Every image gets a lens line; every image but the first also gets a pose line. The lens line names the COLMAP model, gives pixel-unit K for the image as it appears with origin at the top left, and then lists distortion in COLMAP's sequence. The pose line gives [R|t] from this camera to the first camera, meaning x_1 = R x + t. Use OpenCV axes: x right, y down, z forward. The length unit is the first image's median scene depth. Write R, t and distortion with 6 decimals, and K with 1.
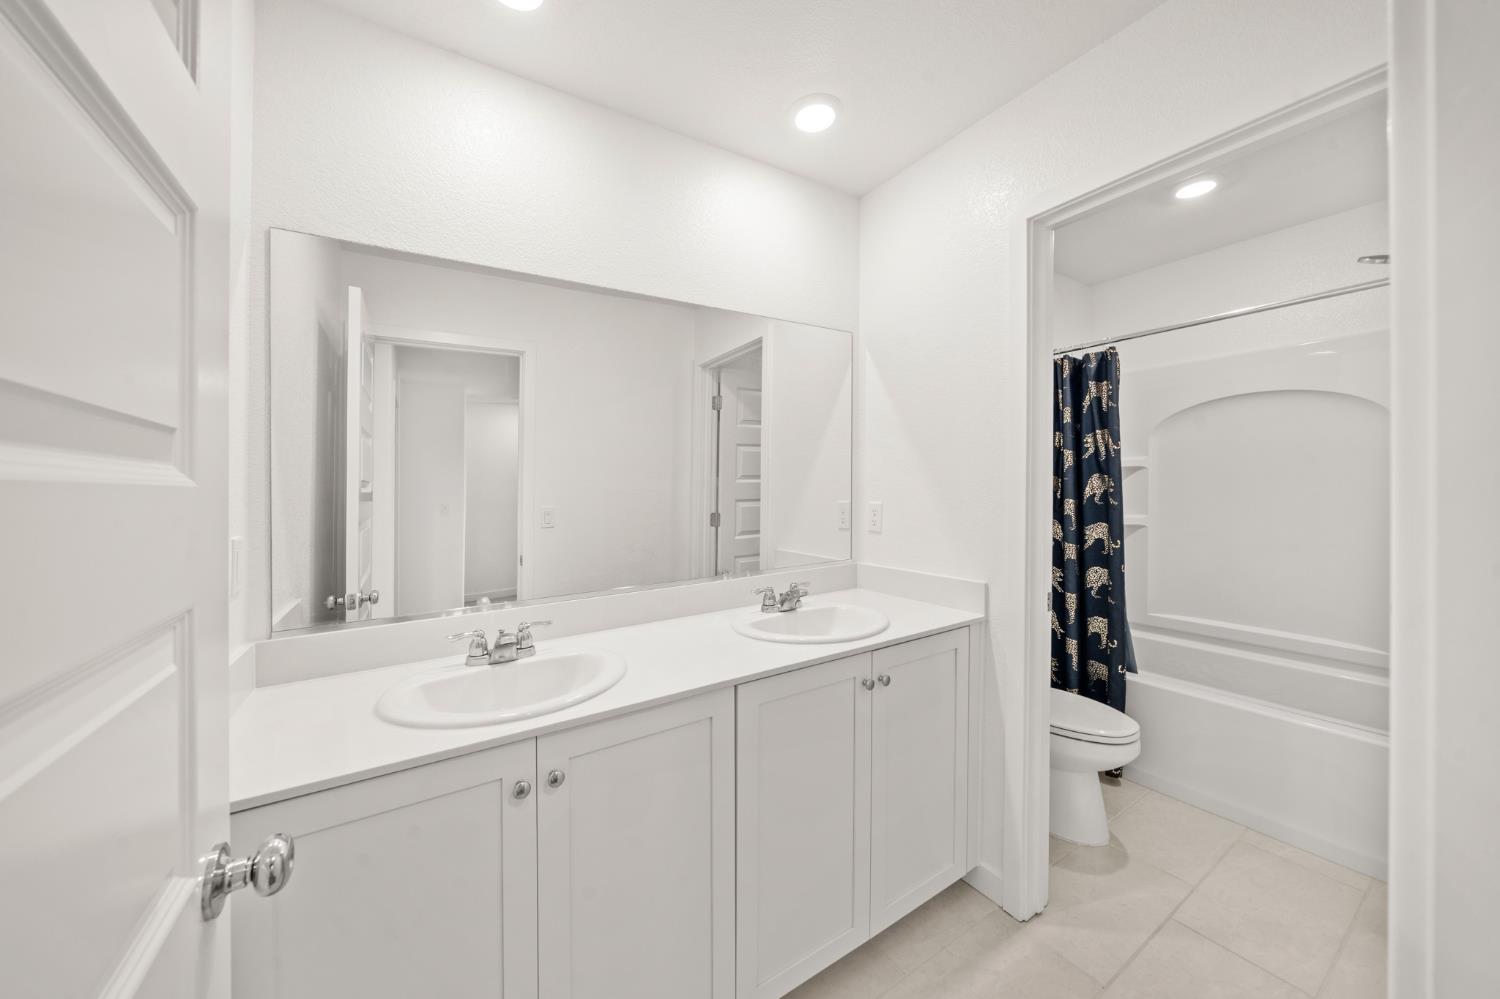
lens RADIAL K [[520.8, 0, 750.0], [0, 520.8, 499.5], [0, 0, 1]] dist [0.008397, -0.000024]
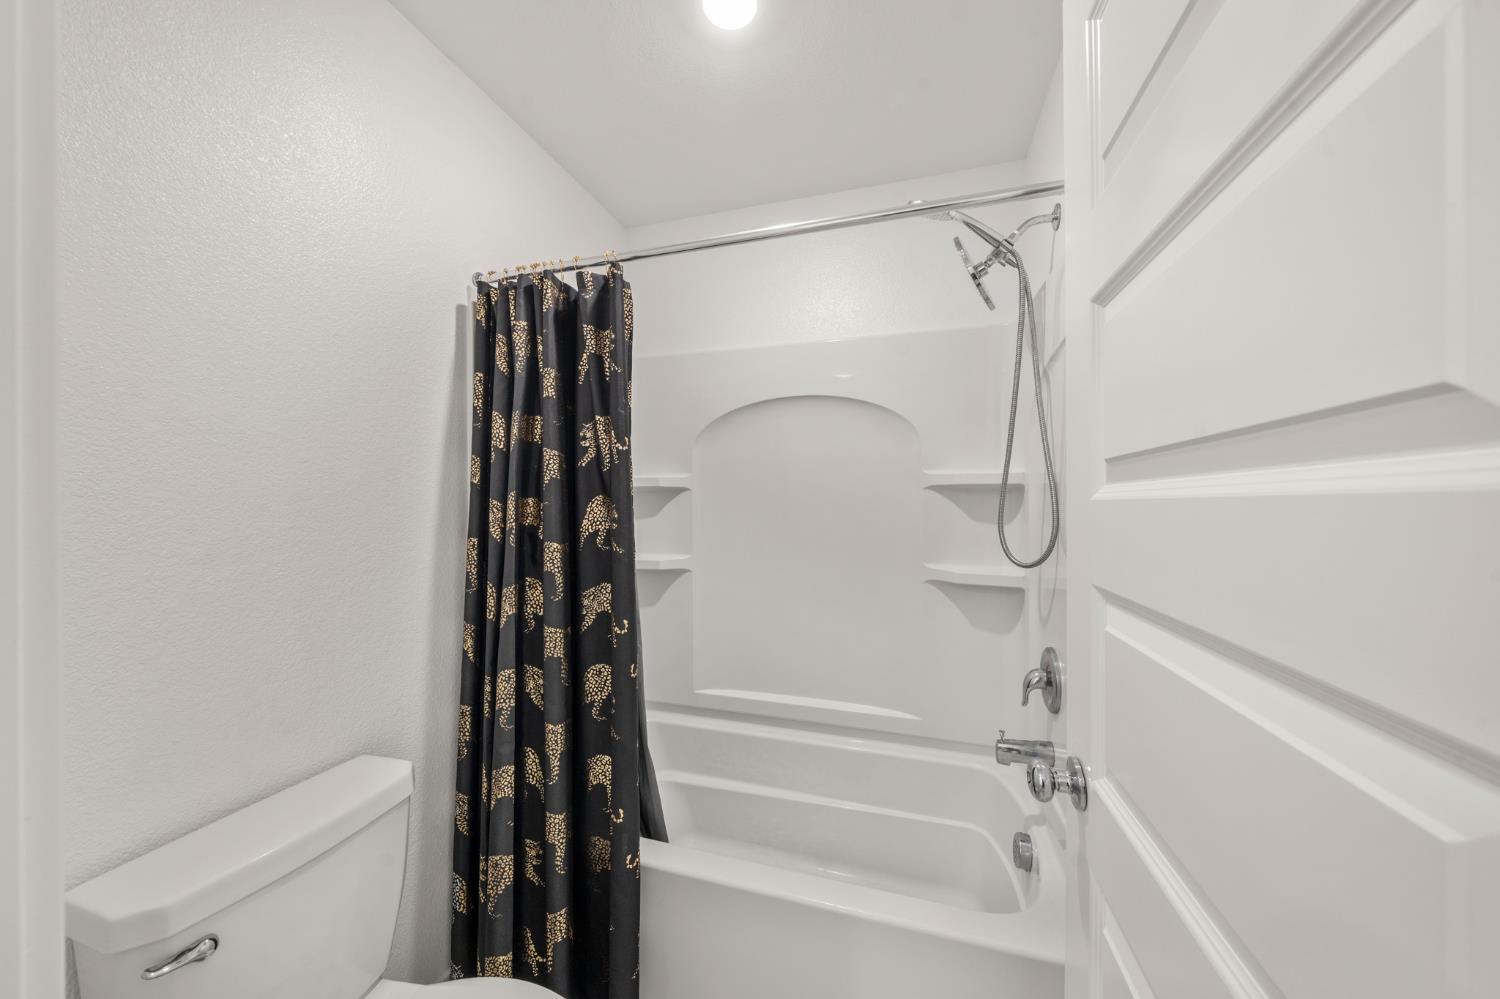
lens RADIAL K [[520.8, 0, 750.0], [0, 520.8, 499.5], [0, 0, 1]] dist [0.008397, -0.000024]
pose [[0.769967, 0.018605, 0.637812, 0.432235], [0.005150, 0.999361, -0.035368, -0.024539], [-0.638062, 0.030517, 0.769380, 0.471894]]
